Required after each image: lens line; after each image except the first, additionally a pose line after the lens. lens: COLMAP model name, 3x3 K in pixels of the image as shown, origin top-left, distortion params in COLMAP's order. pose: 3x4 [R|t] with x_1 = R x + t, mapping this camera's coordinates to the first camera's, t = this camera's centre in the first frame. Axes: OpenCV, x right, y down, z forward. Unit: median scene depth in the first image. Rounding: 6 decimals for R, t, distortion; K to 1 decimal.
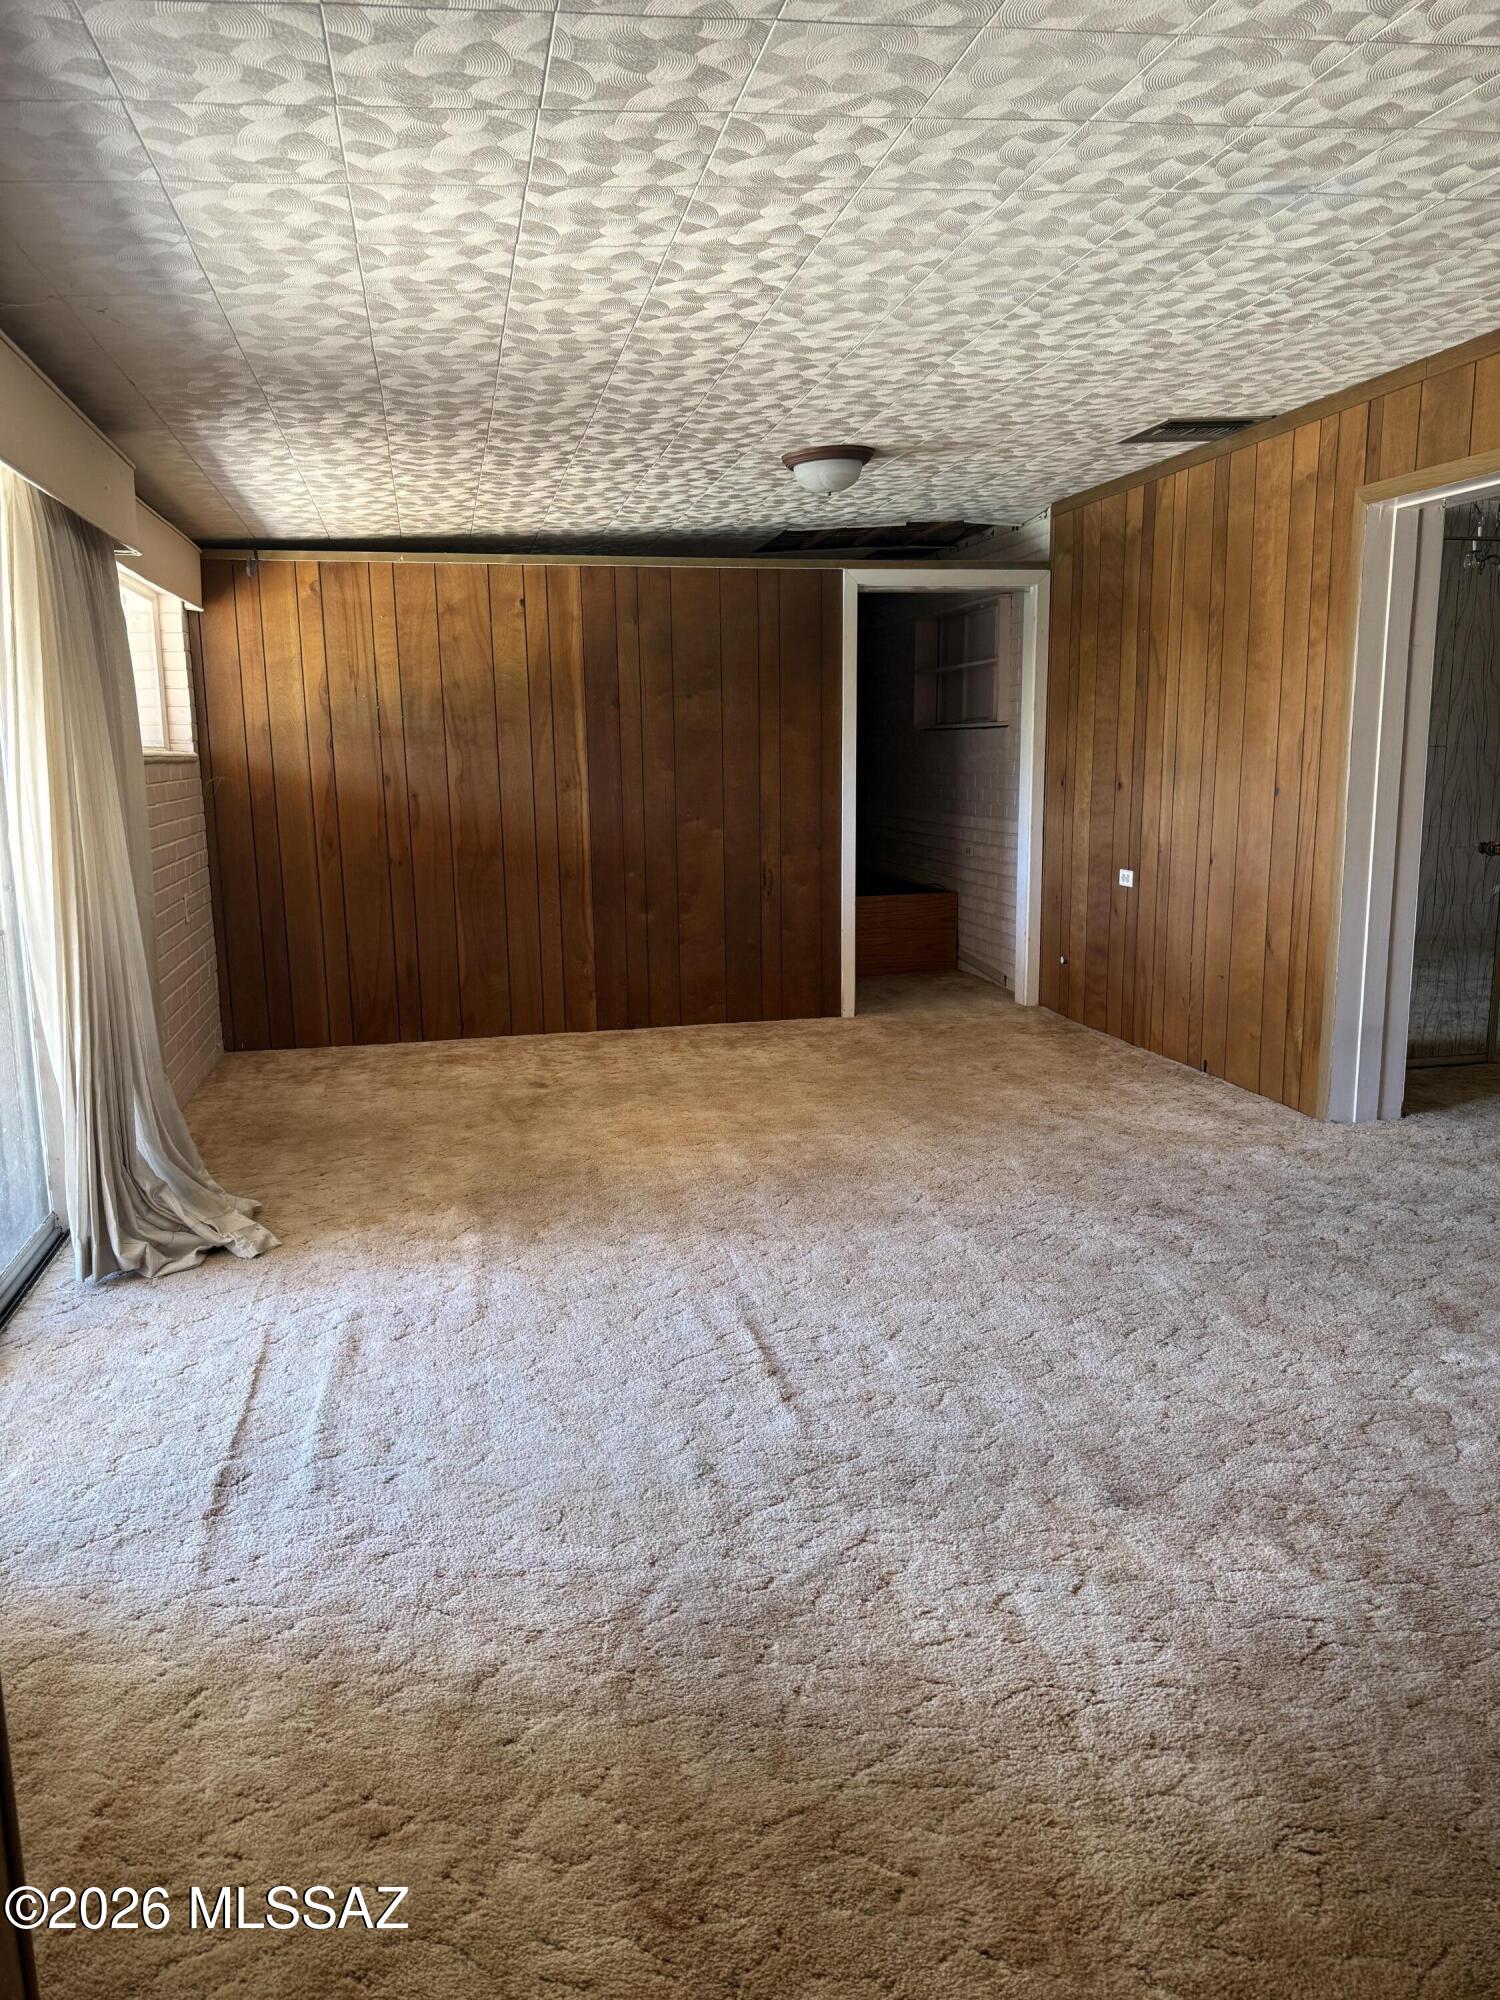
lens RADIAL K [[1400.6, 0, 752.7], [0, 1400.6, 989.0], [0, 0, 1]] dist [0.127208, -0.186576]
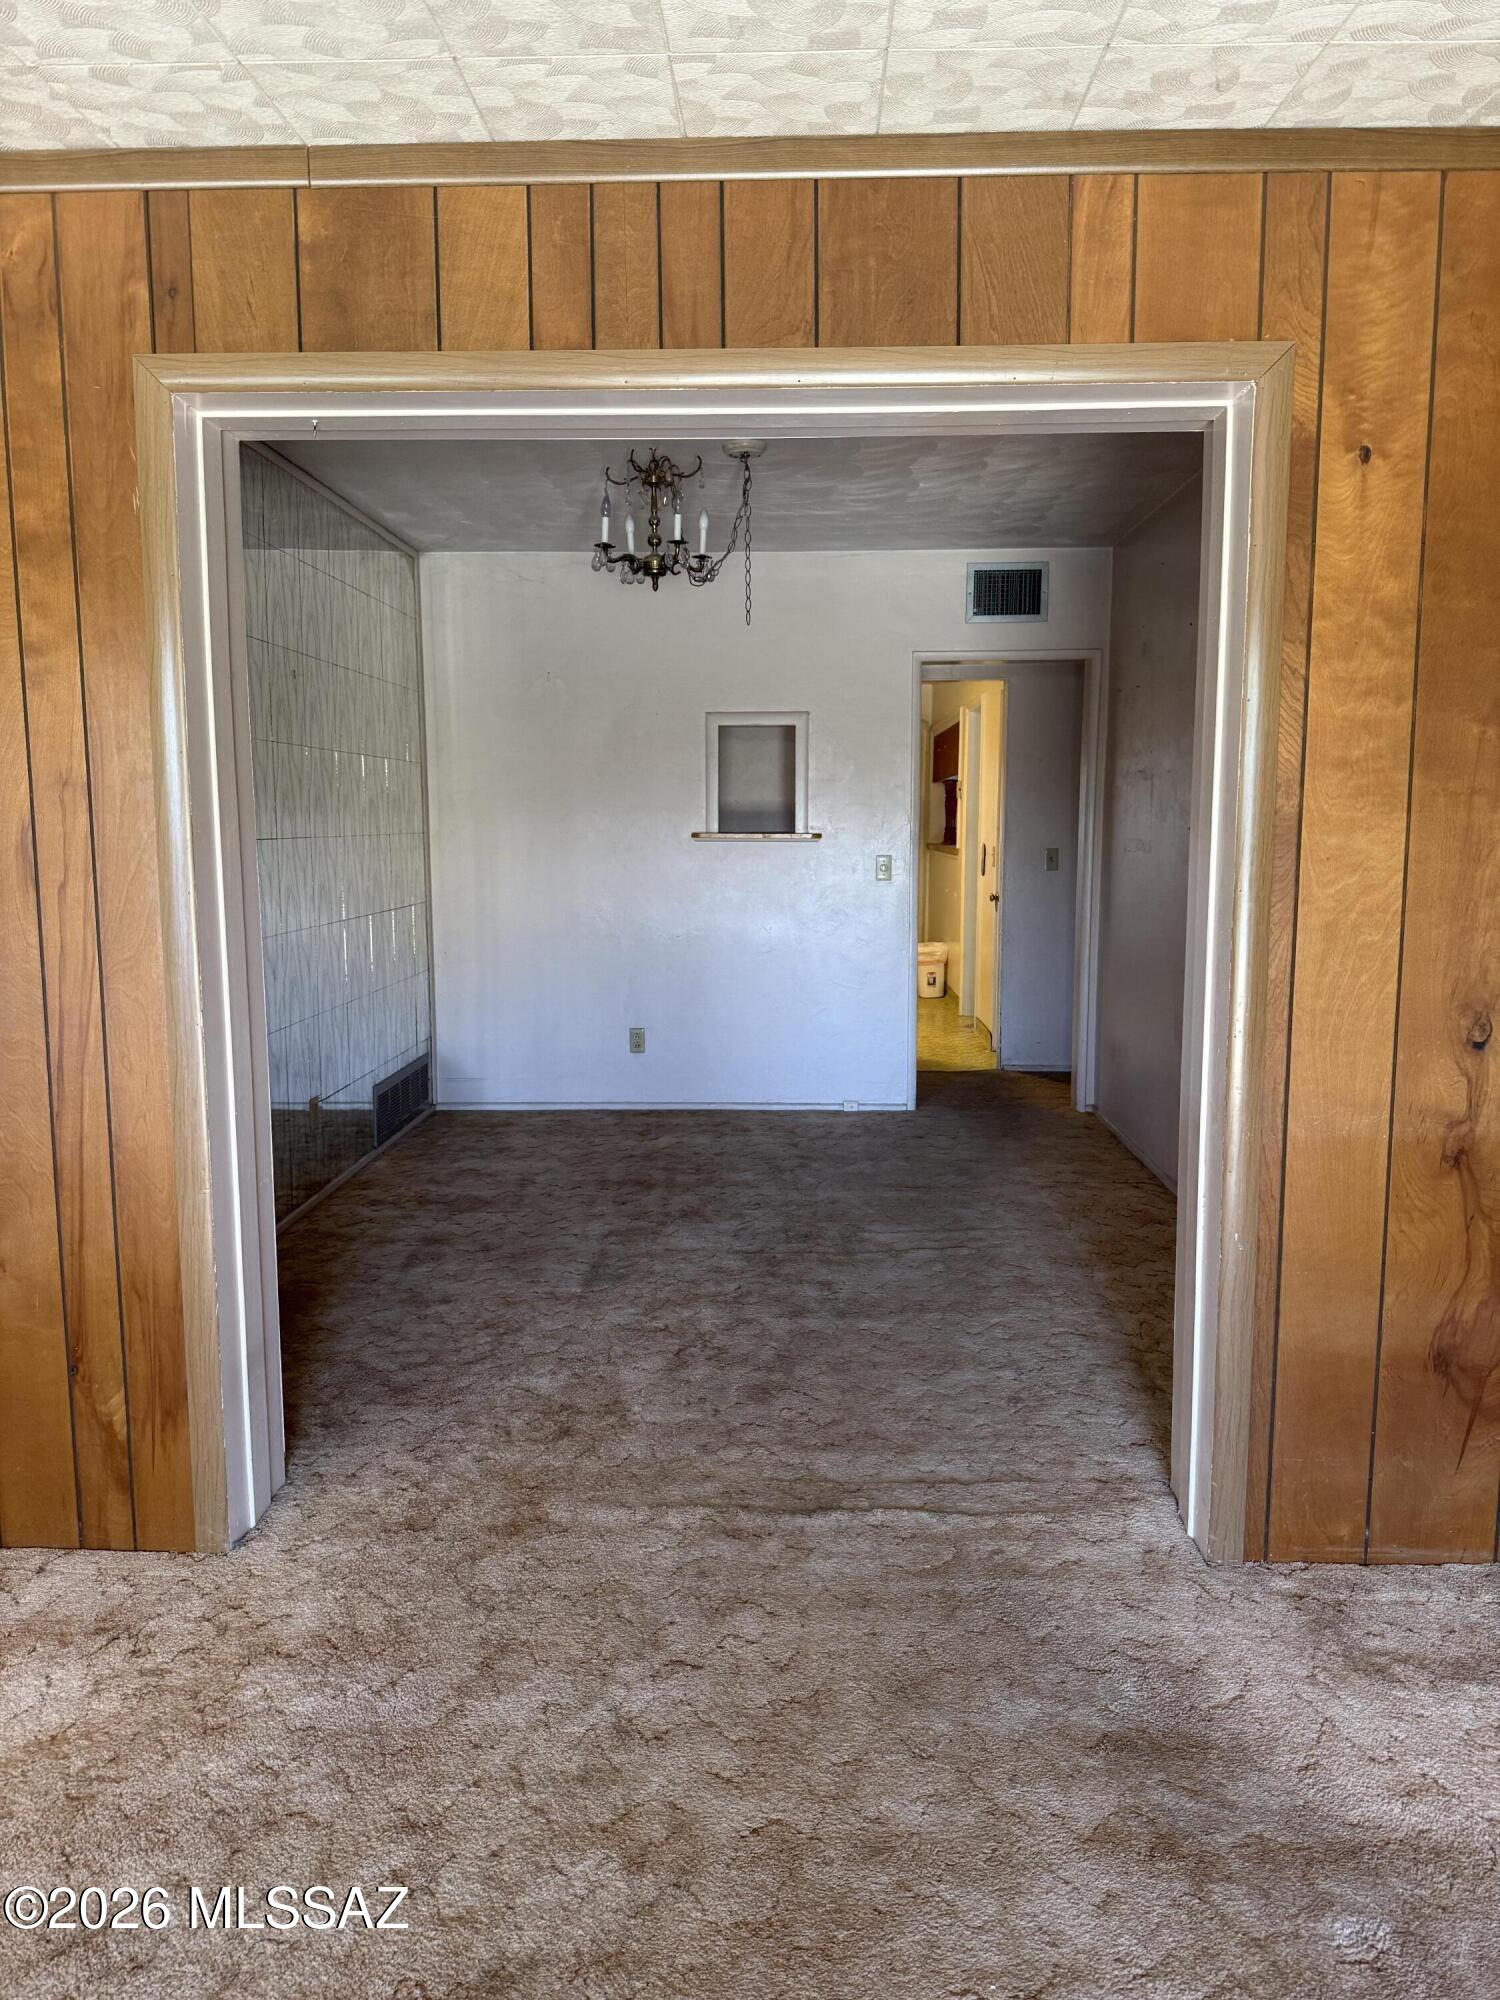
lens RADIAL K [[1400.6, 0, 752.7], [0, 1400.6, 989.0], [0, 0, 1]] dist [0.127208, -0.186576]
pose [[0.247428, -0.108265, 0.962839, -0.041533], [0.166449, 0.983714, 0.067838, -0.121834], [-0.954502, 0.143478, 0.261419, 0.672512]]
